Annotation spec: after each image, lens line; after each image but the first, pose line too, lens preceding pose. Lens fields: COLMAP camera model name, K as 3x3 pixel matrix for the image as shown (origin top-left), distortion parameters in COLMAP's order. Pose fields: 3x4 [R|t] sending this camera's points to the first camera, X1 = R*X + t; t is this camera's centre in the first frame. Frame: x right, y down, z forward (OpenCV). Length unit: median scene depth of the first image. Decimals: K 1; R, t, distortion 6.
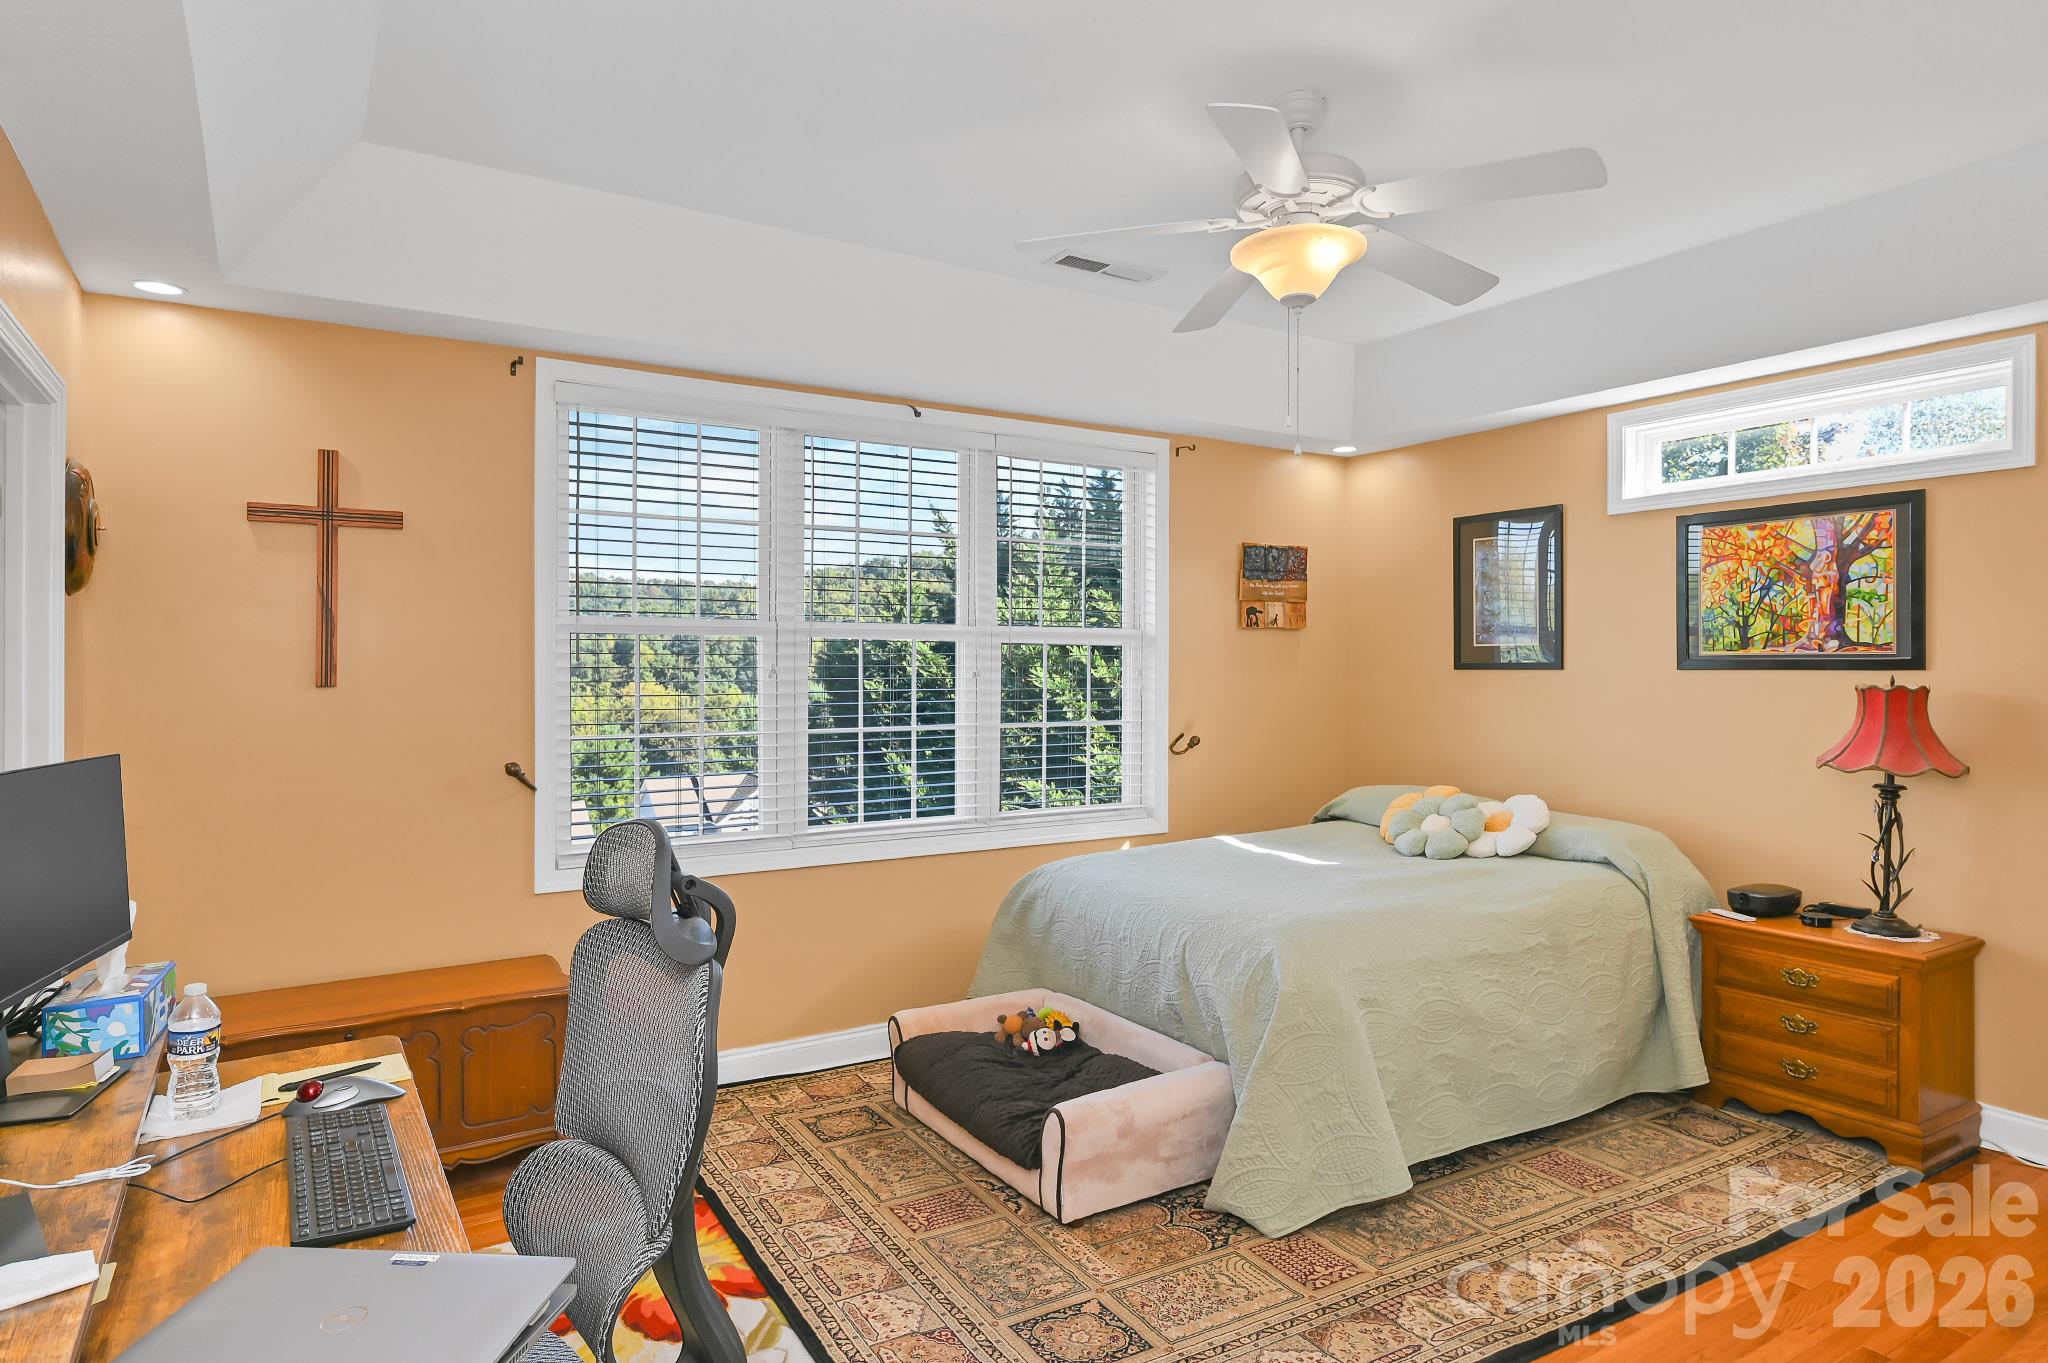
lens RADIAL K [[1177.1, 0, 1022.9], [0, 1177.1, 686.6], [0, 0, 1]] dist [-0.008353, -0.000398]
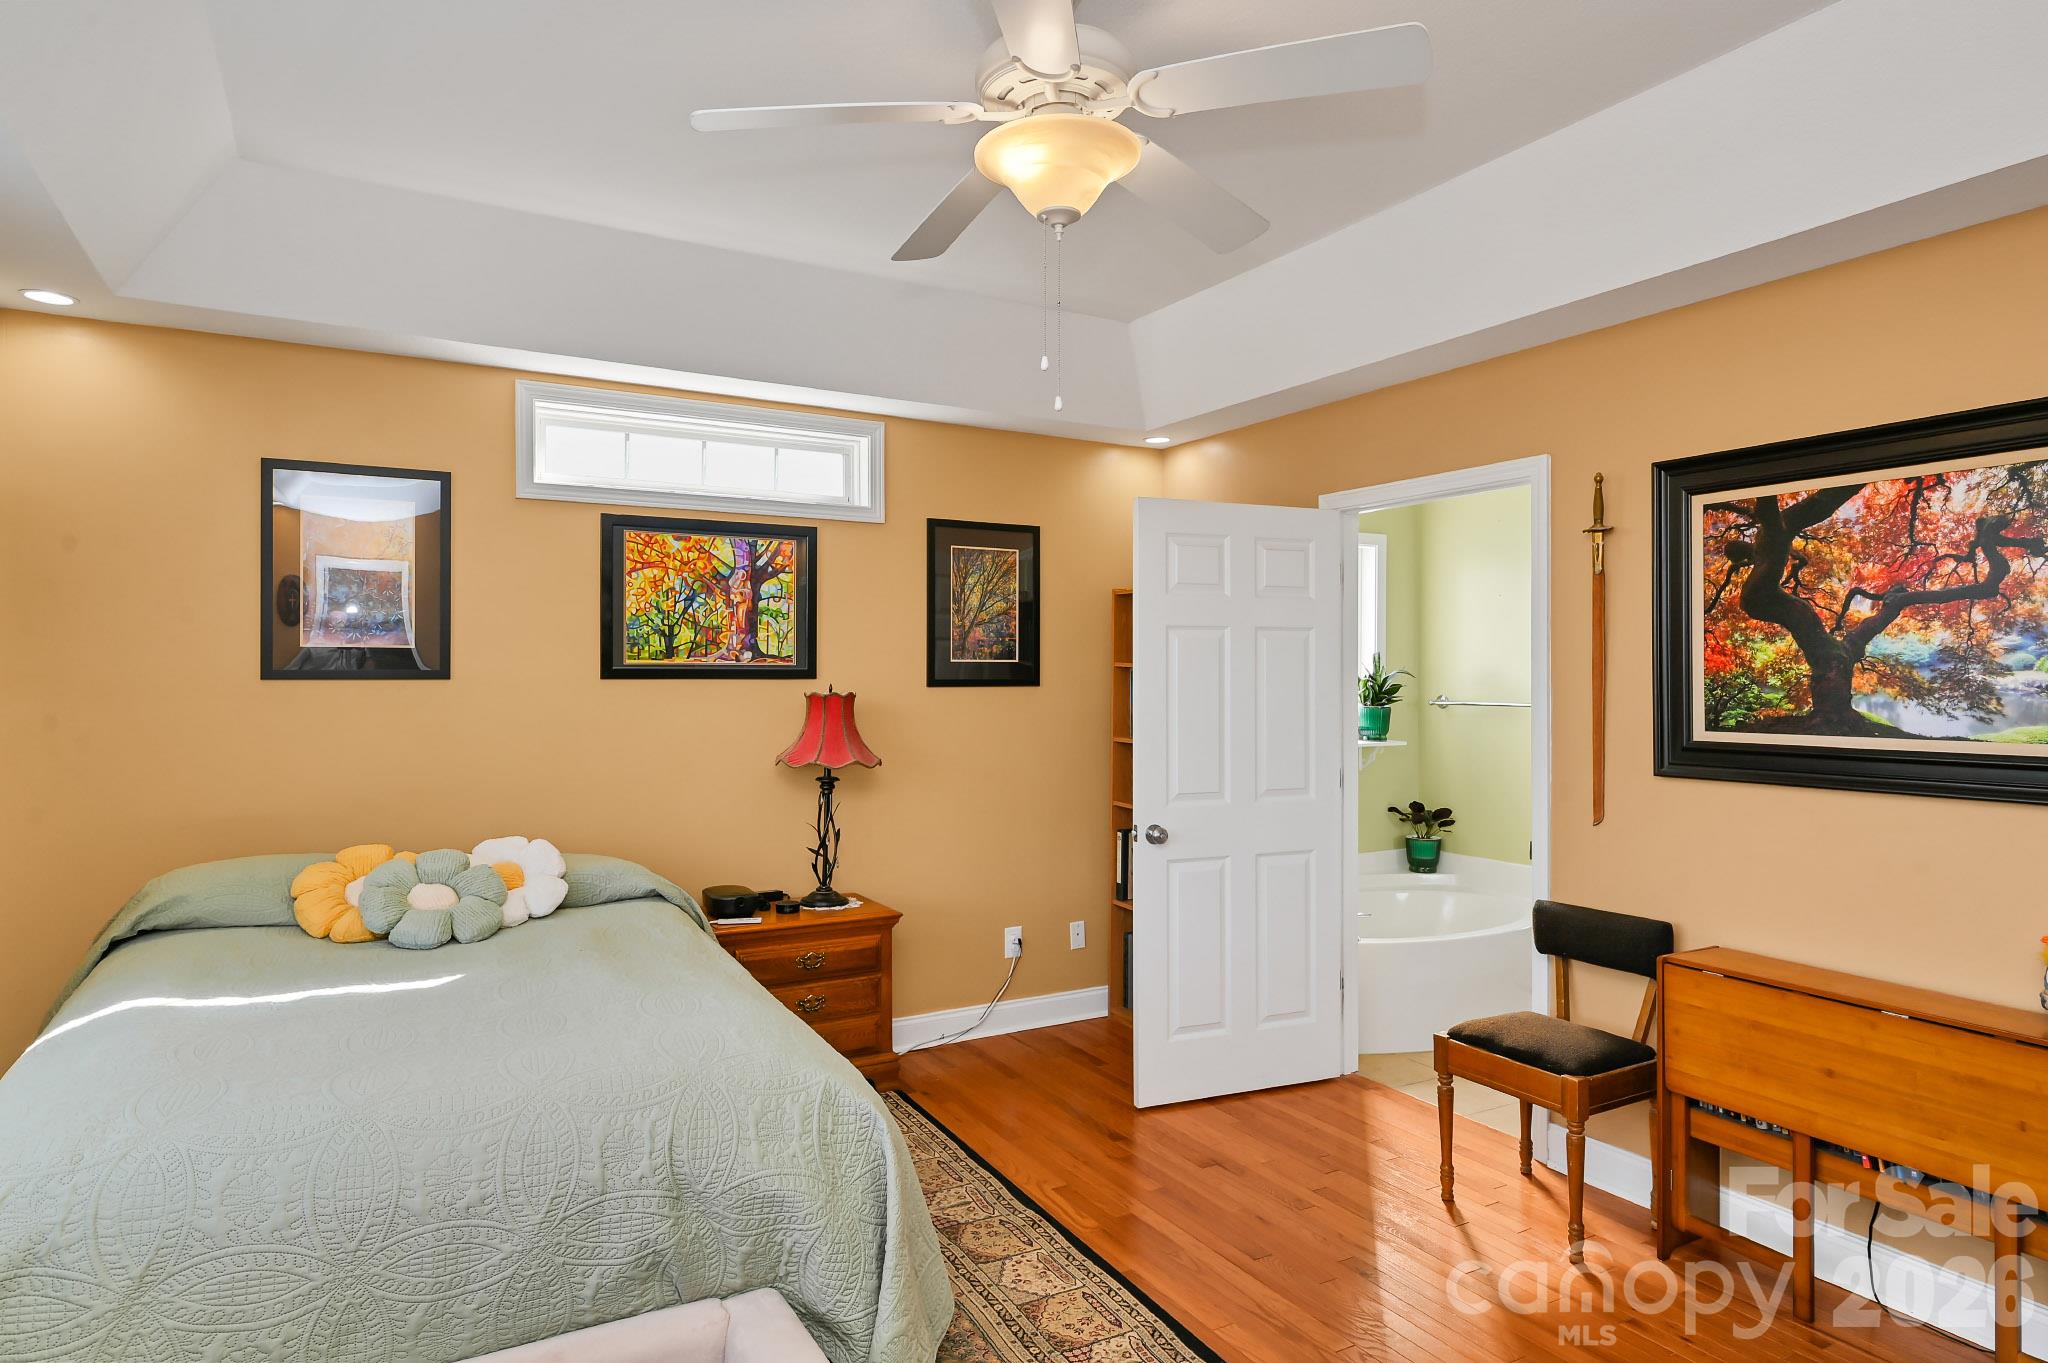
lens RADIAL K [[1177.1, 0, 1026.4], [0, 1177.1, 679.4], [0, 0, 1]] dist [-0.008353, -0.000398]
pose [[0.024811, 0.007054, 0.999667, -0.390395], [0.019825, 0.999775, -0.007546, -0.000850], [-0.999496, 0.020006, 0.024666, 0.706270]]
